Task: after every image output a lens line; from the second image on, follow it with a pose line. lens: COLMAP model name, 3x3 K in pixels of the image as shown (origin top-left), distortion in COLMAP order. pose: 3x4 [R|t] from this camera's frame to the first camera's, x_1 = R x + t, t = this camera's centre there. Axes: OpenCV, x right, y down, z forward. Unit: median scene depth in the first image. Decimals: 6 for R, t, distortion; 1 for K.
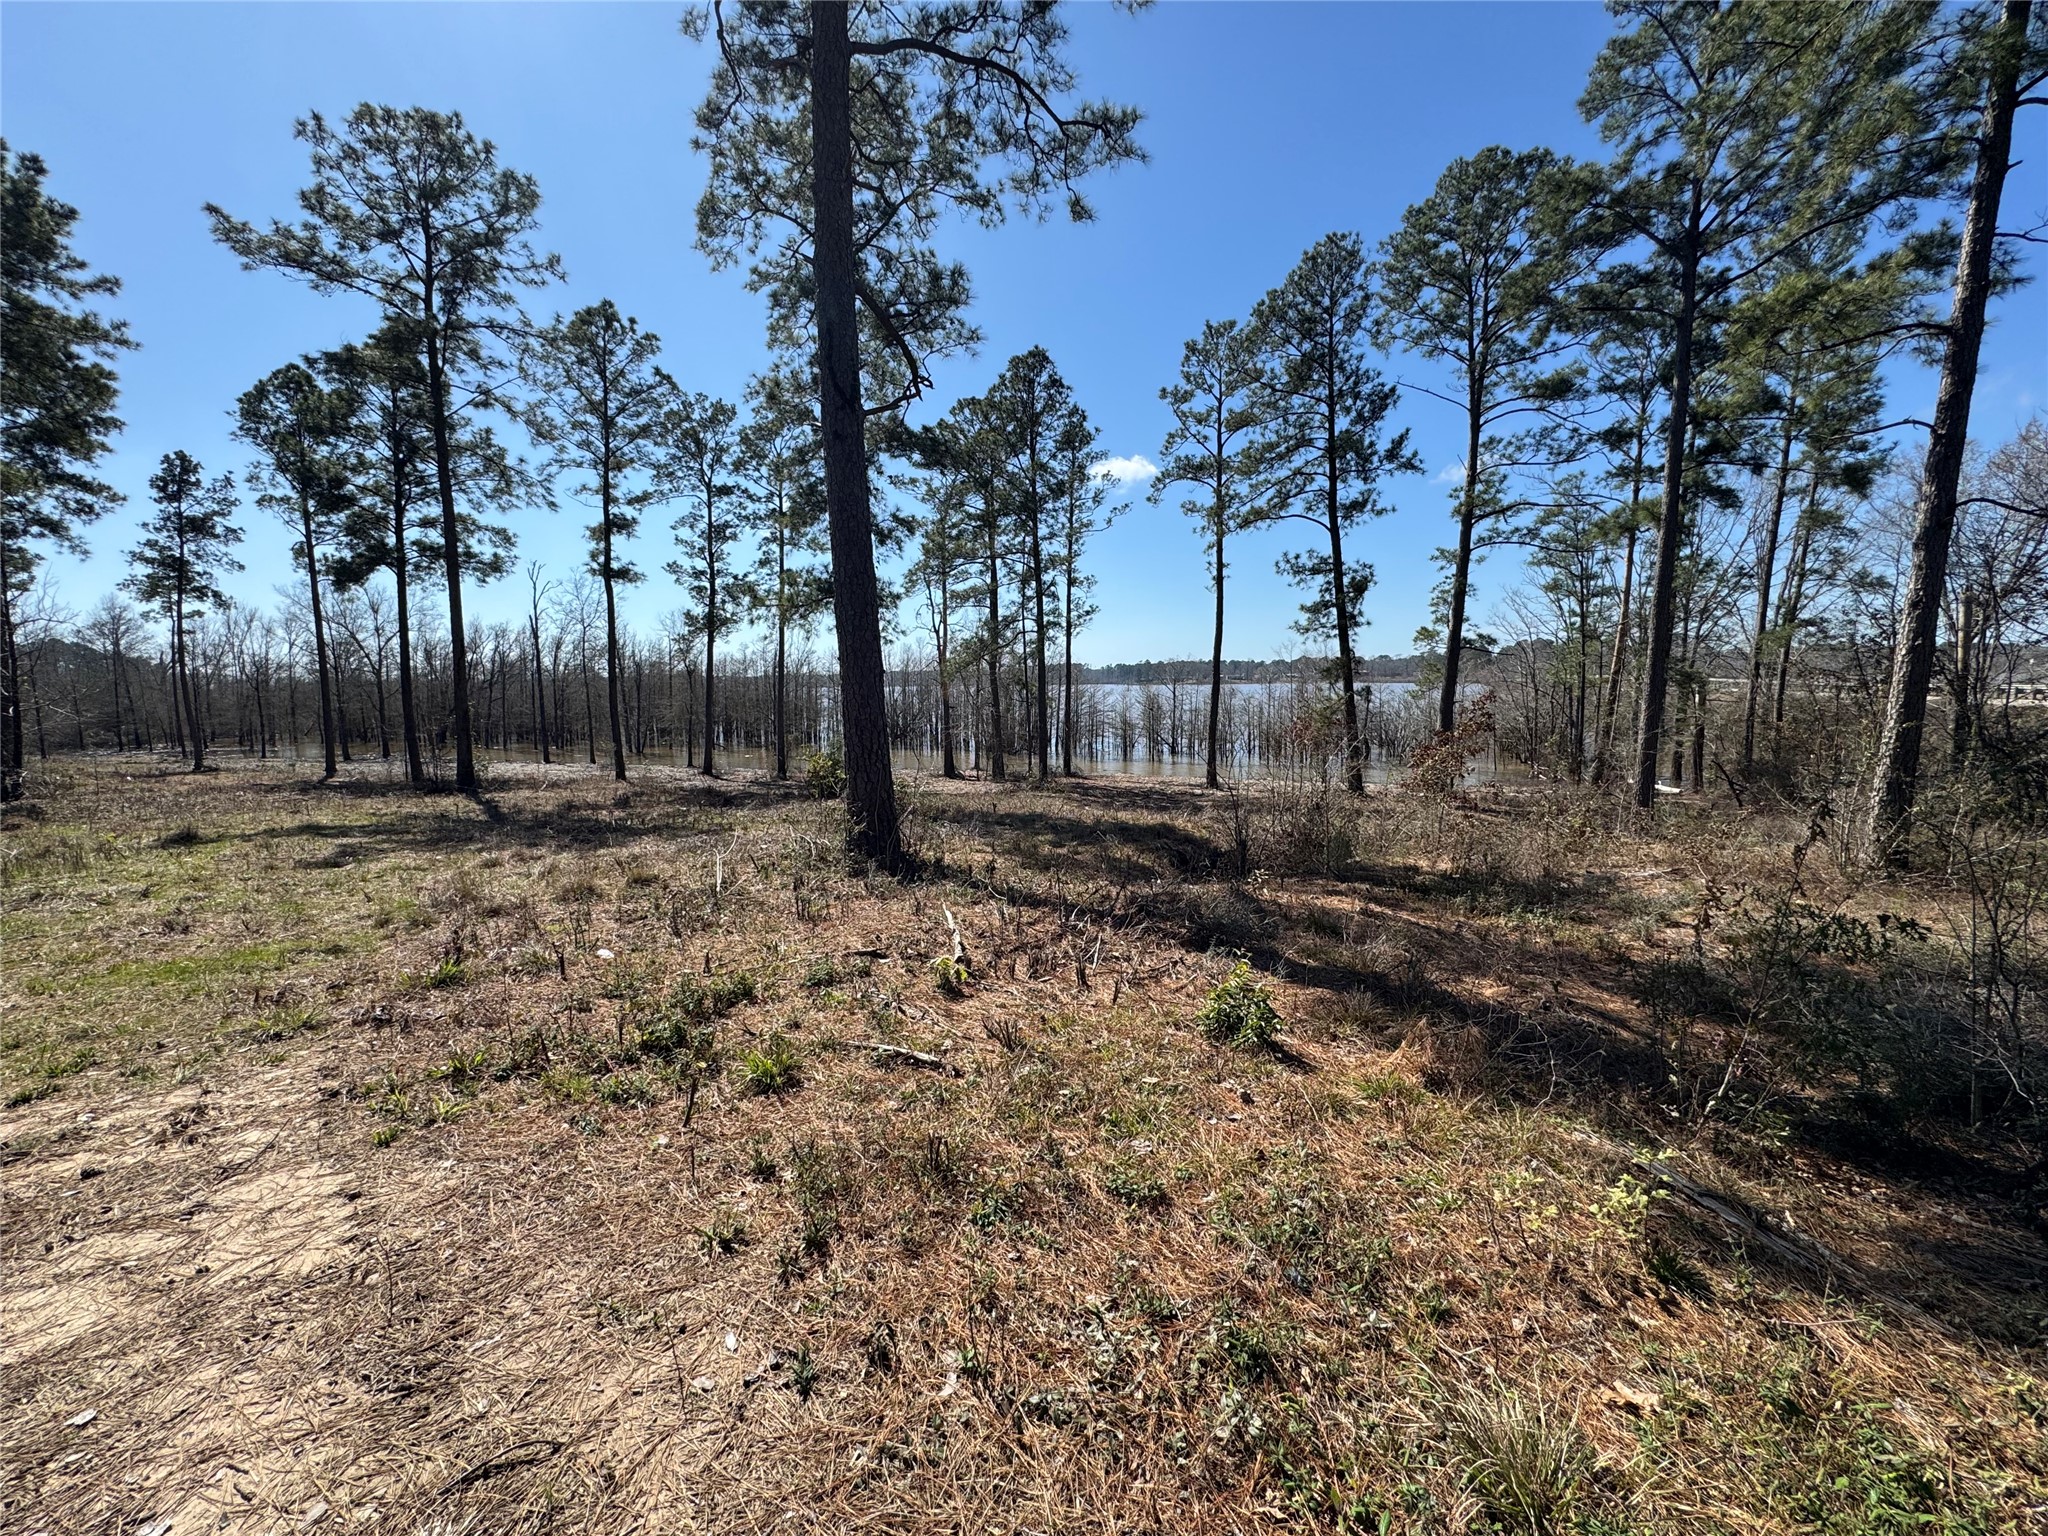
lens RADIAL K [[818.4, 0, 1024.0], [0, 818.4, 768.0], [0, 0, 1]] dist [0.000209, -0.000055]
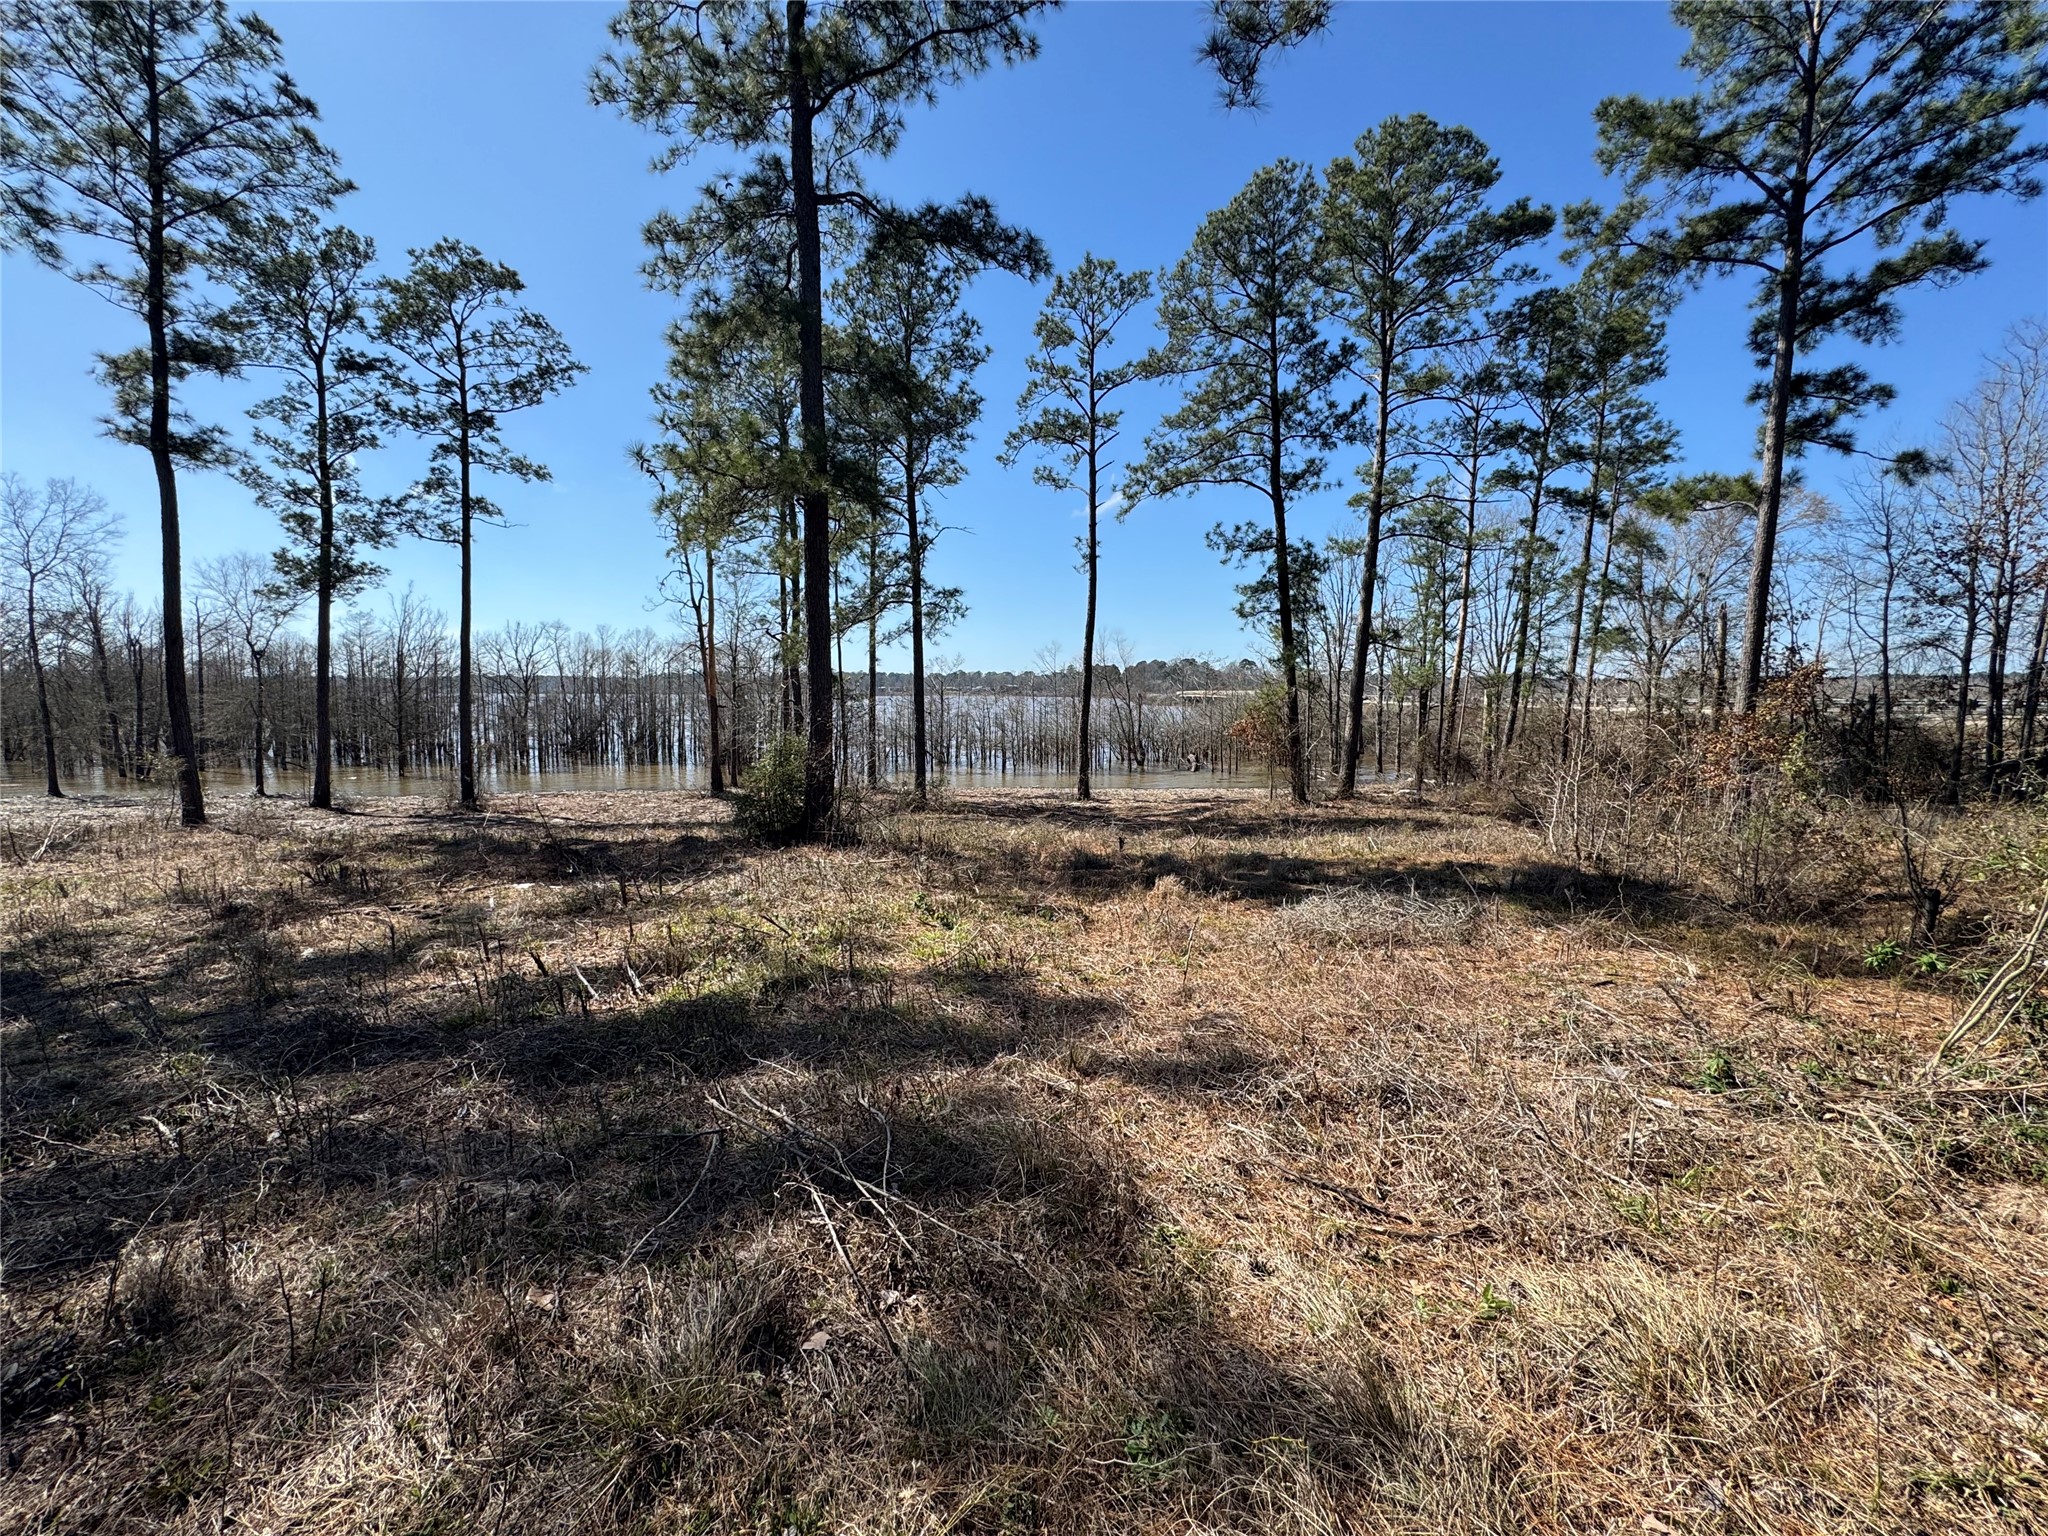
lens RADIAL K [[820.8, 0, 1024.9], [0, 820.8, 775.3], [0, 0, 1]] dist [-0.006247, 0.000501]
pose [[0.914057, -0.022331, 0.404972, -0.162917], [0.026629, 0.999633, -0.004981, 0.000304], [-0.404712, 0.015336, 0.914316, 0.217759]]
